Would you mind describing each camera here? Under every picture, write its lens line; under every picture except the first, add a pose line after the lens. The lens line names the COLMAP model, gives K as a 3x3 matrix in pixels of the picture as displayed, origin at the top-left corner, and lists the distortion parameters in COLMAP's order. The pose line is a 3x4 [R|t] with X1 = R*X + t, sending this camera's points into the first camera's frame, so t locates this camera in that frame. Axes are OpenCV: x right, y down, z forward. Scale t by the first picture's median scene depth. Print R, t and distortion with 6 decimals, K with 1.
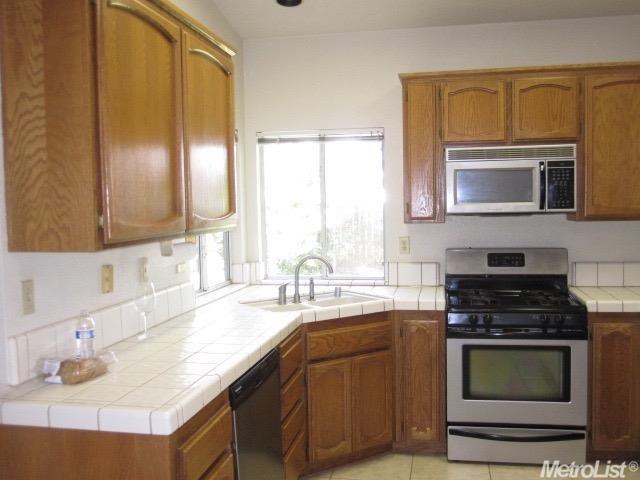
lens RADIAL K [[638.7, 0, 320.0], [0, 638.7, 240.0], [0, 0, 1]] dist [-0.066069, -0.008308]
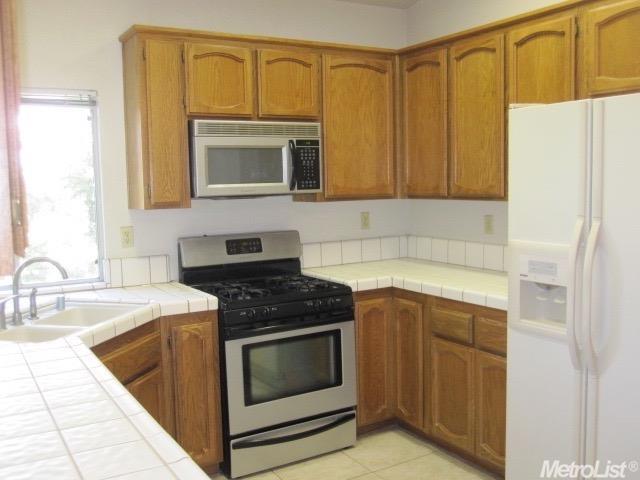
lens RADIAL K [[638.7, 0, 320.0], [0, 638.7, 240.0], [0, 0, 1]] dist [-0.066069, -0.008308]
pose [[0.744478, -0.059136, 0.665023, -0.258699], [0.045562, 0.998248, 0.037762, -0.008277], [-0.666091, 0.002187, 0.745868, 0.259470]]
